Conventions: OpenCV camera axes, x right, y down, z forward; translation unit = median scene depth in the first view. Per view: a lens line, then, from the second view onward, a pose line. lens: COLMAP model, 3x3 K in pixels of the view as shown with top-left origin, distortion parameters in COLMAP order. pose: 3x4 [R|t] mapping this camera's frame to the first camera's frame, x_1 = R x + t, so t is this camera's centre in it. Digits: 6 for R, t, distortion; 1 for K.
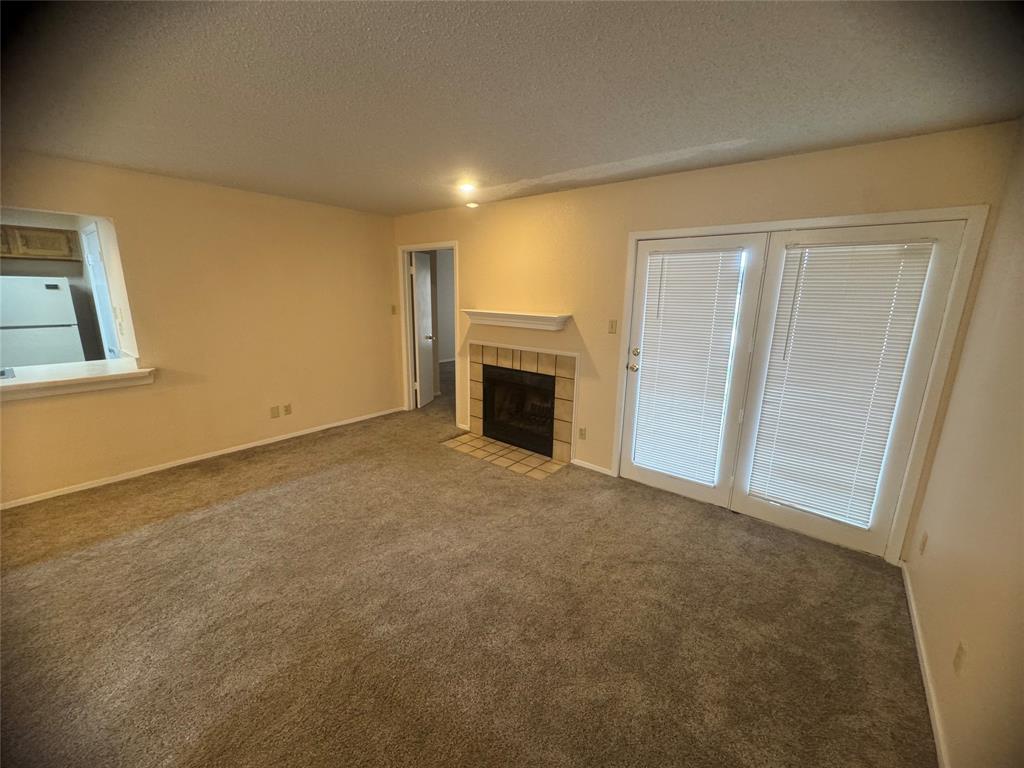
lens RADIAL K [[408.4, 0, 511.7], [0, 408.4, 385.5], [0, 0, 1]] dist [-0.004750, 0.000852]
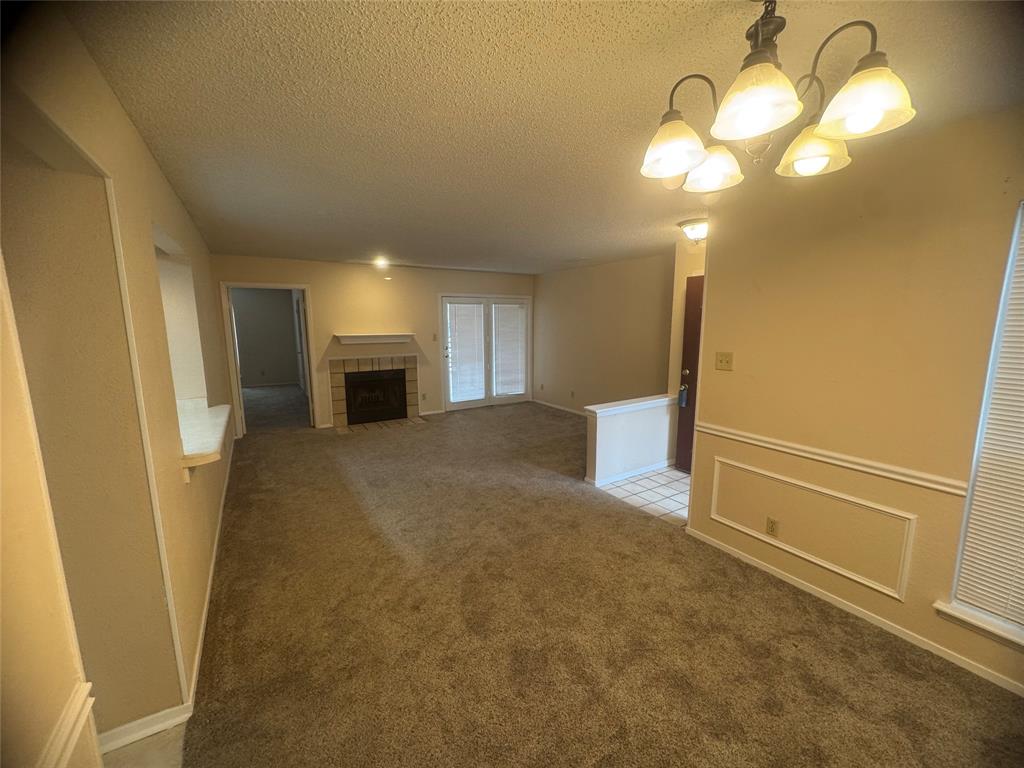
lens RADIAL K [[408.4, 0, 513.2], [0, 408.4, 386.3], [0, 0, 1]] dist [-0.004750, 0.000852]
pose [[0.321299, -0.169957, 0.931602, -1.401105], [0.222989, 0.969679, 0.099997, -0.022025], [-0.920349, 0.175608, 0.349455, -0.020415]]
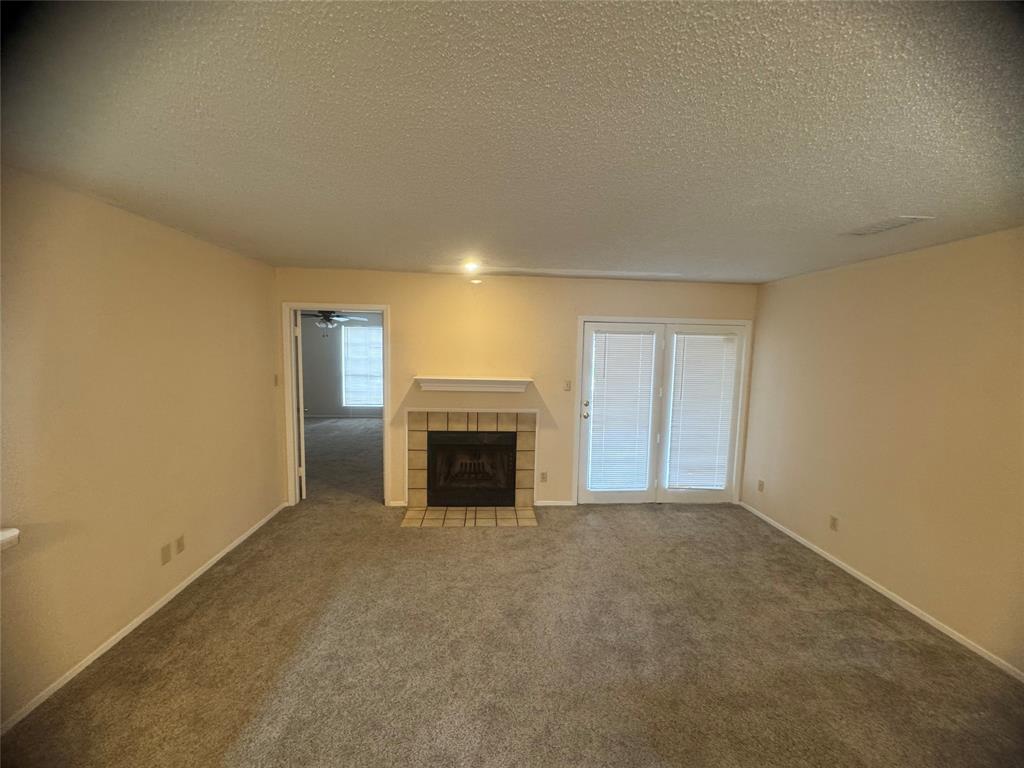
lens RADIAL K [[408.4, 0, 512.6], [0, 408.4, 385.8], [0, 0, 1]] dist [-0.004750, 0.000852]
pose [[0.730055, -0.067876, 0.680010, -0.670377], [0.145357, 0.987709, -0.057465, -0.086174], [-0.667751, 0.140797, 0.730948, 0.166832]]
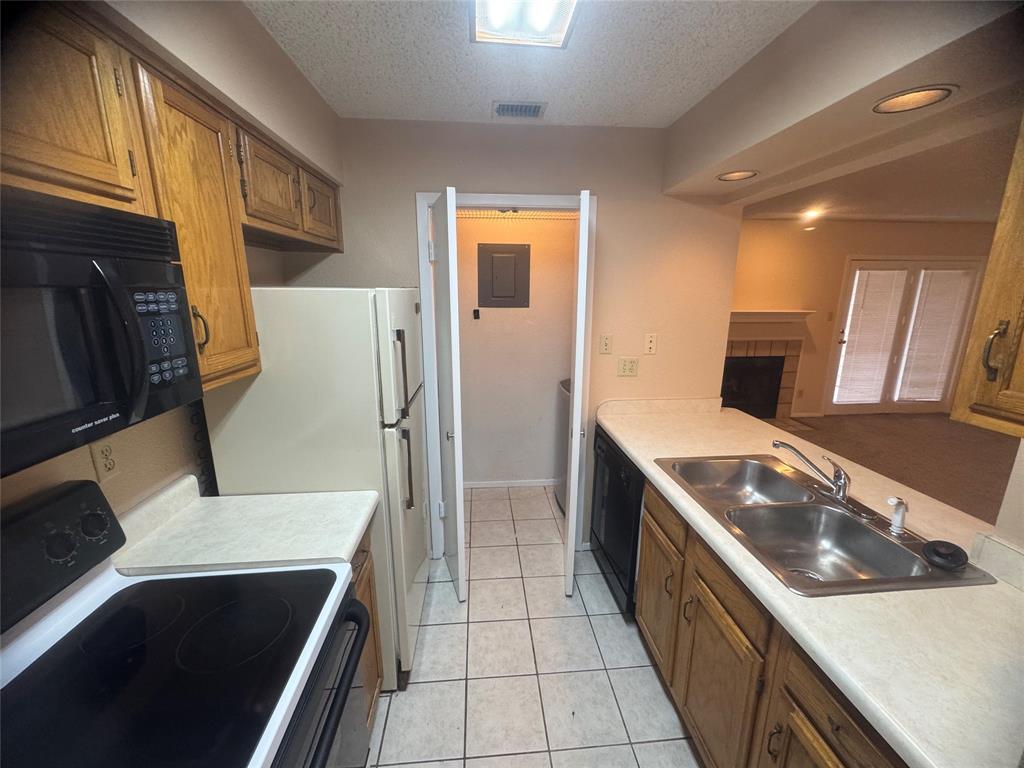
lens RADIAL K [[408.4, 0, 513.1], [0, 408.4, 384.1], [0, 0, 1]] dist [-0.004750, 0.000852]
pose [[0.721957, -0.172246, 0.670157, -1.484079], [0.168268, 0.983151, 0.071419, -0.182667], [-0.671167, 0.061205, 0.738776, 0.622671]]
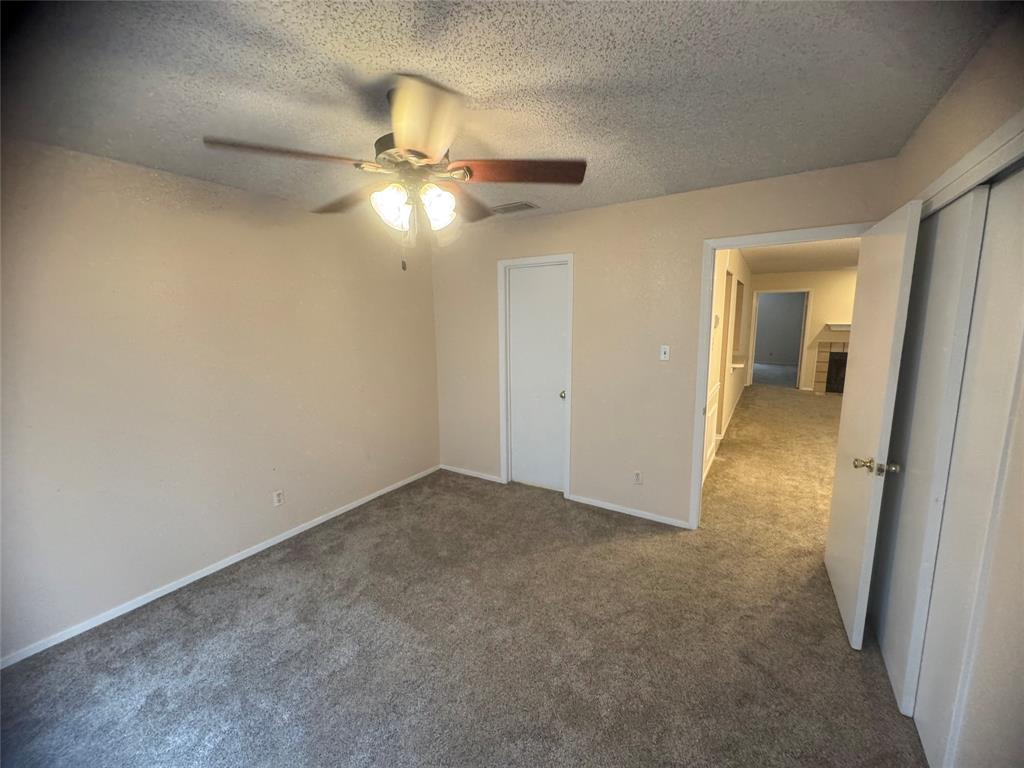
lens RADIAL K [[408.4, 0, 511.5], [0, 408.4, 386.3], [0, 0, 1]] dist [-0.004750, 0.000852]
pose [[0.992740, -0.054763, 0.107092, -2.028794], [0.061782, 0.996076, -0.063362, 0.154351], [-0.103202, 0.069519, 0.992228, -0.817918]]
